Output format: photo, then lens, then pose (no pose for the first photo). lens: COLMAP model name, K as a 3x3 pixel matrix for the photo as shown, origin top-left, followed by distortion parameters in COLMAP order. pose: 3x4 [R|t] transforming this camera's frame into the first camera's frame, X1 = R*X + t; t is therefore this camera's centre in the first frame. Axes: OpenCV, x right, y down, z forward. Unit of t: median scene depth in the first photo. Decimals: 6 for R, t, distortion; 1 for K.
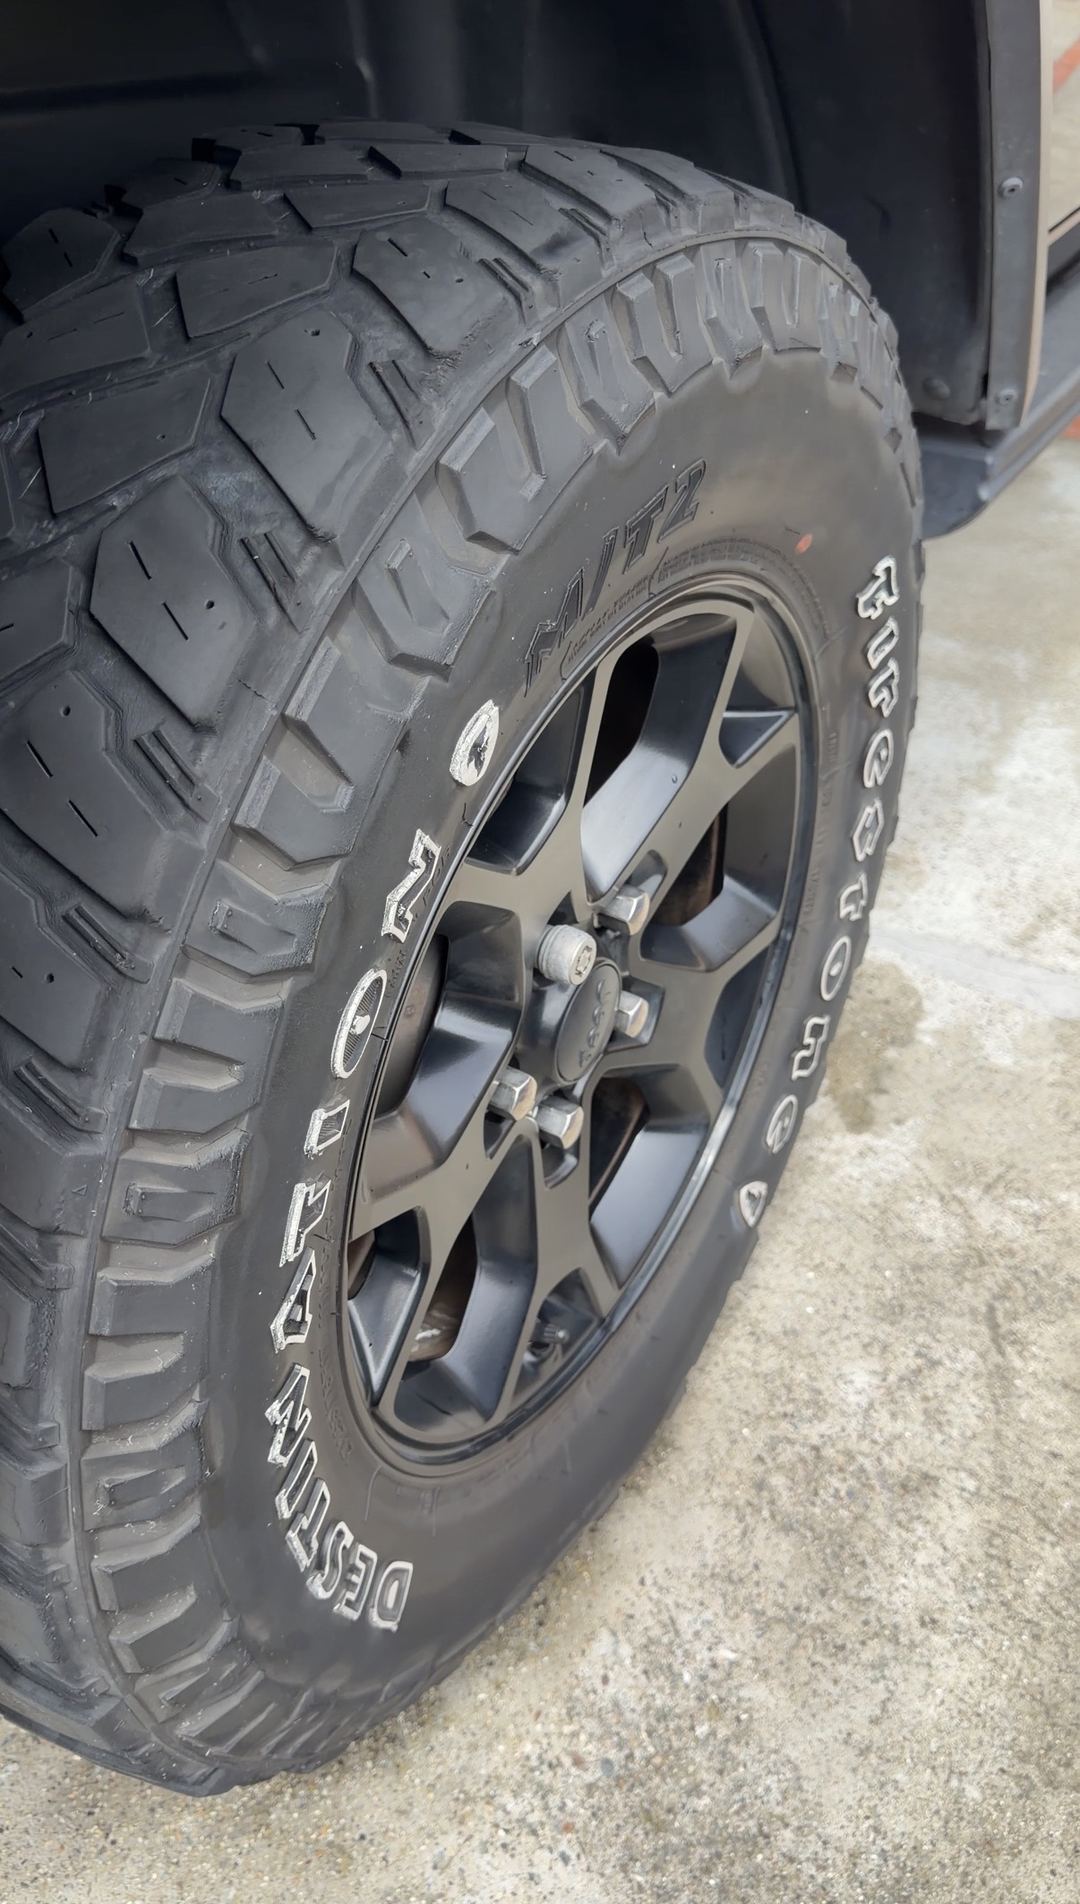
lens RADIAL K [[1586.7, 0, 563.5], [0, 1586.7, 975.8], [0, 0, 1]] dist [0.130653, -0.321410]
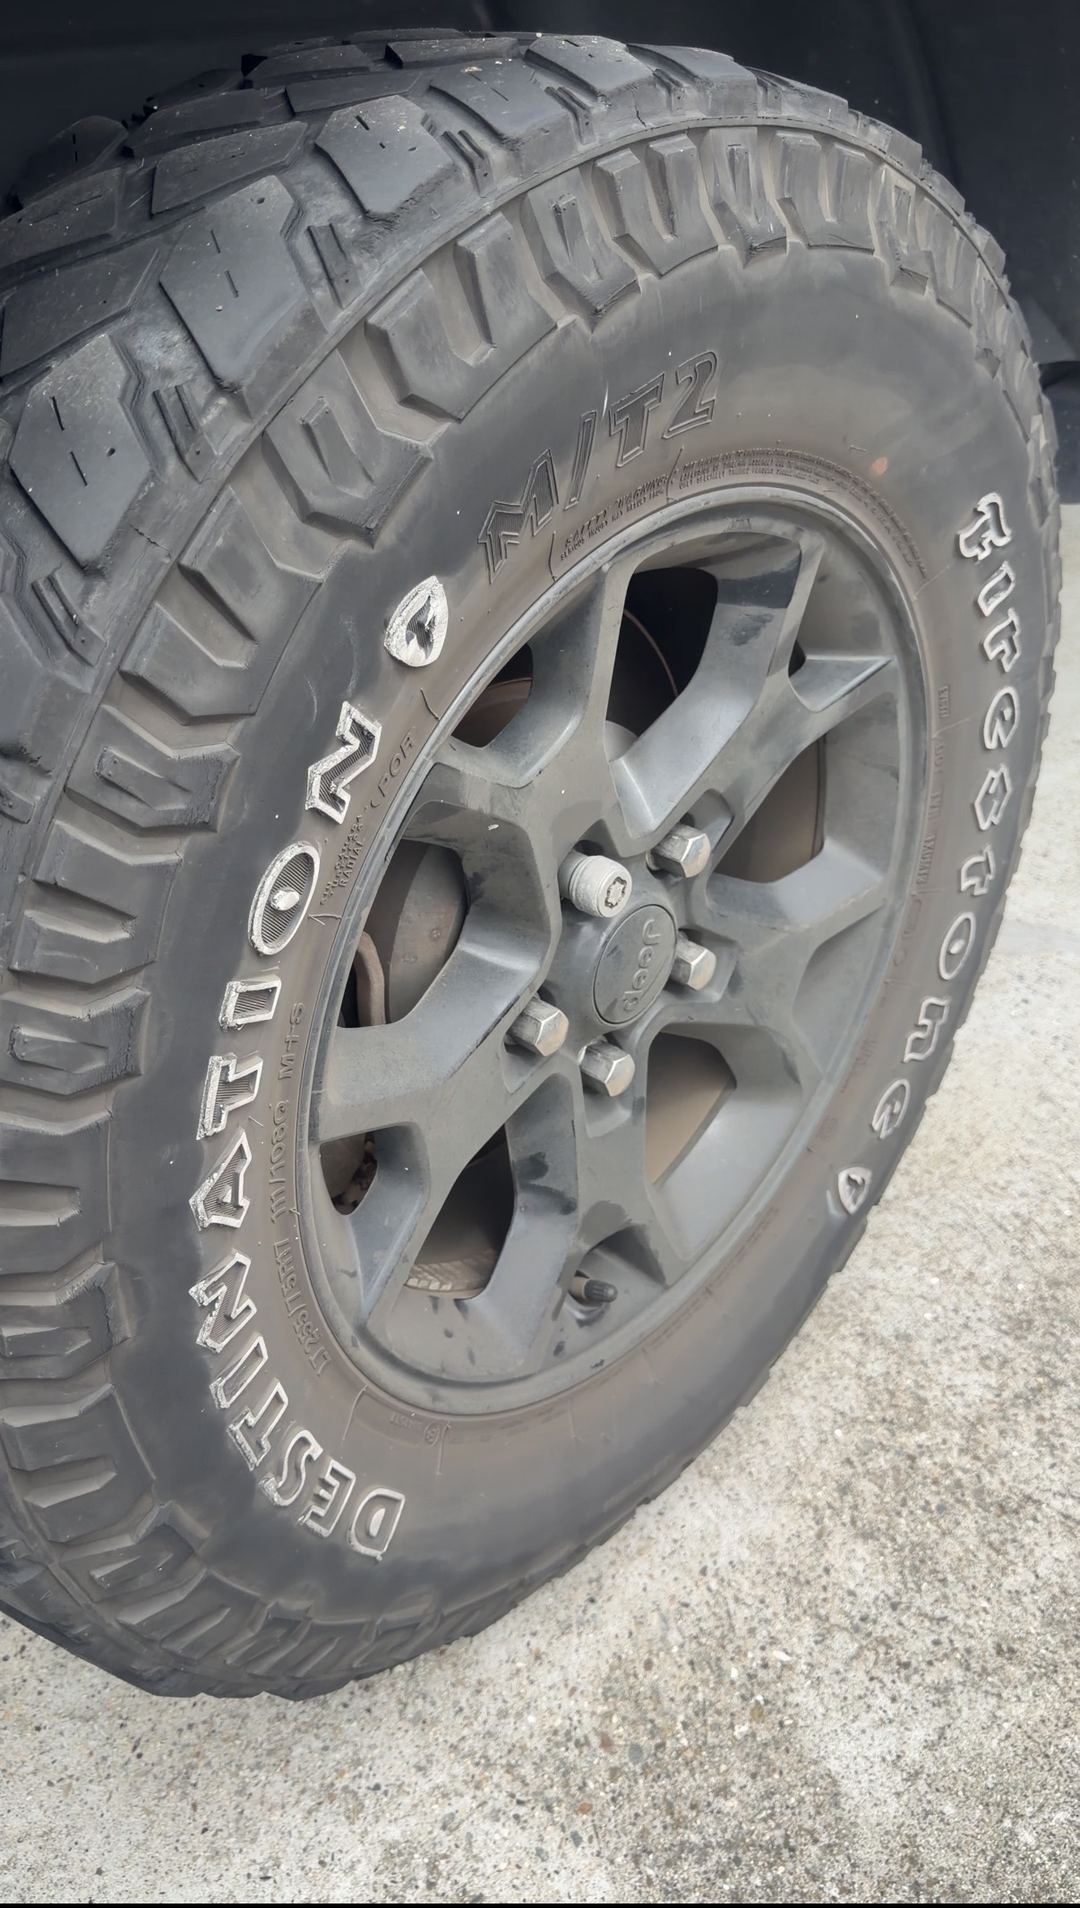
lens RADIAL K [[1590.1, 0, 563.5], [0, 1590.1, 977.9], [0, 0, 1]] dist [0.130653, -0.321410]
pose [[0.980307, 0.050893, -0.190809, 0.142084], [-0.056423, 0.998127, -0.023661, 0.056352], [0.189247, 0.033961, 0.981342, 0.035815]]
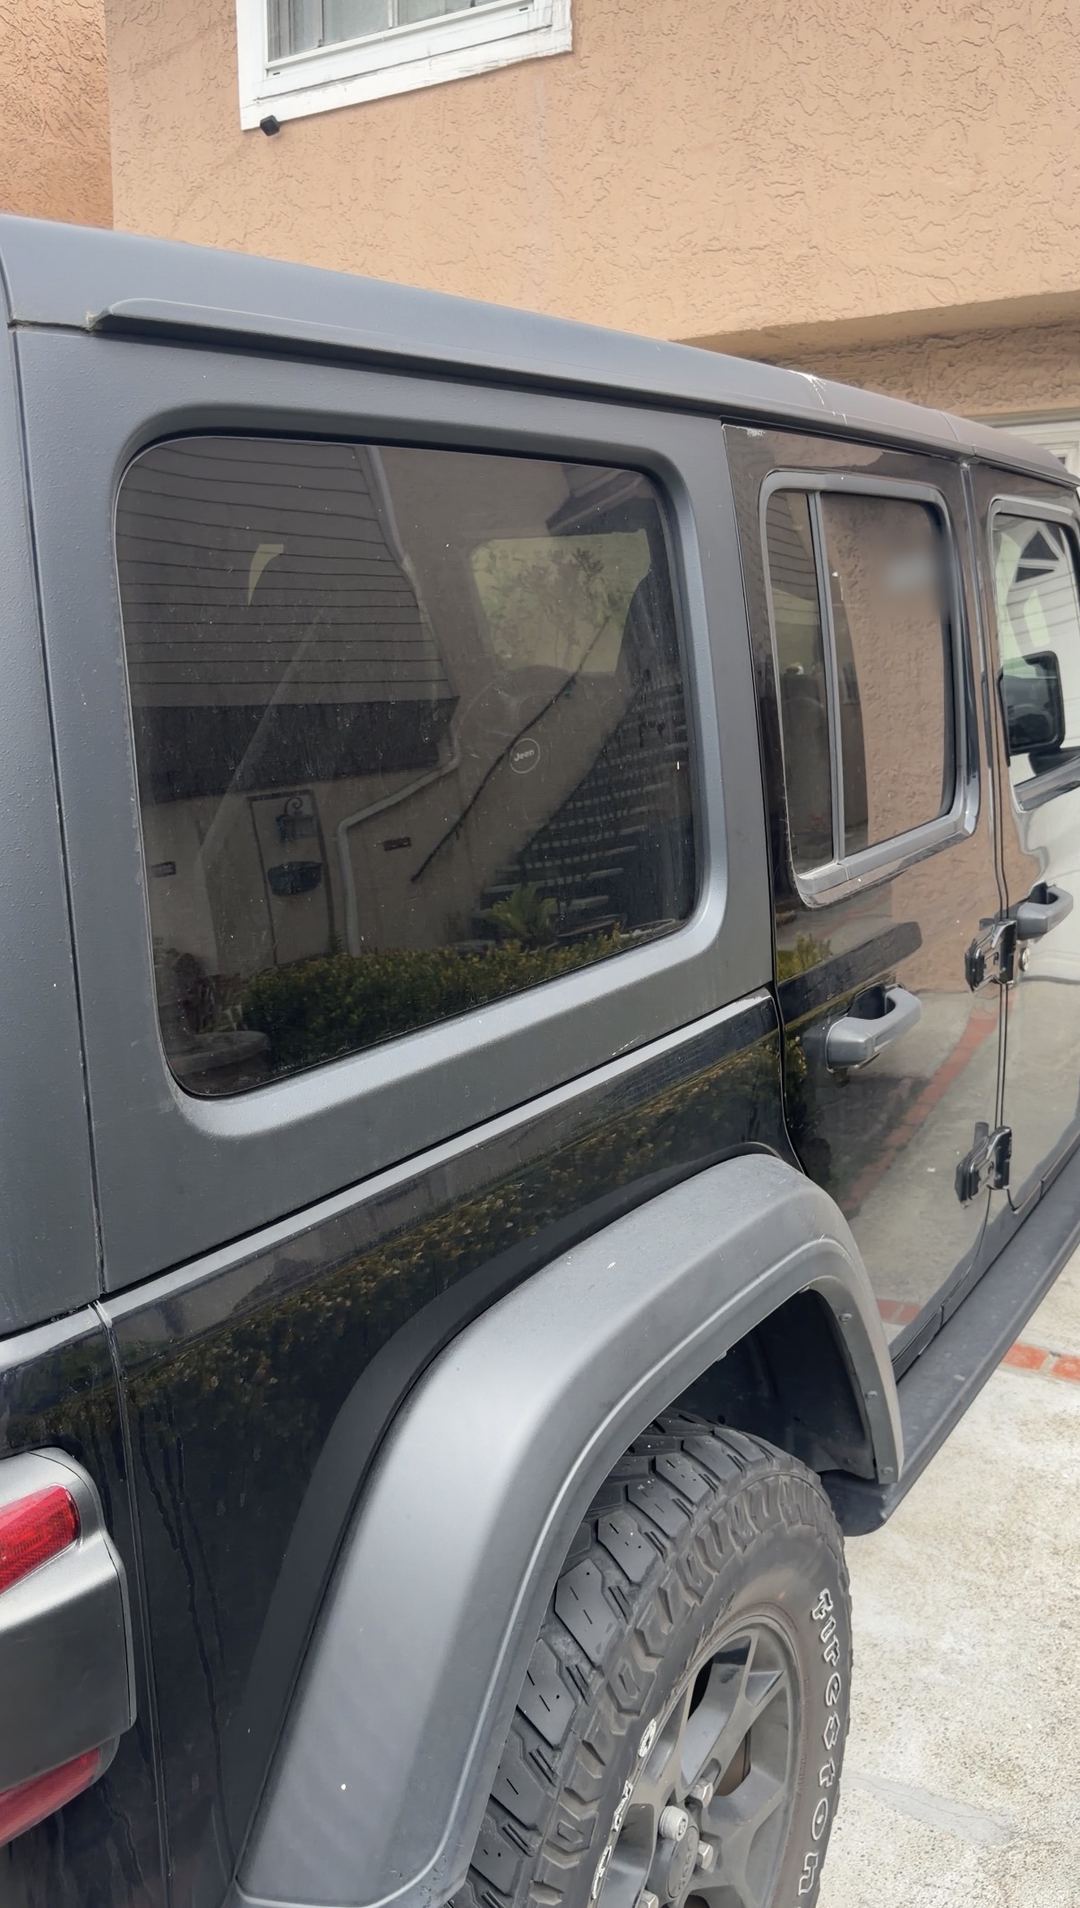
lens RADIAL K [[1599.0, 0, 540.0], [0, 1599.0, 954.0], [0, 0, 1]] dist [-0.049125, 0.037902]
pose [[0.999919, -0.007043, -0.010584, -0.112123], [0.001498, 0.891987, -0.452058, -0.074490], [0.012625, 0.452006, 0.891926, -1.011359]]
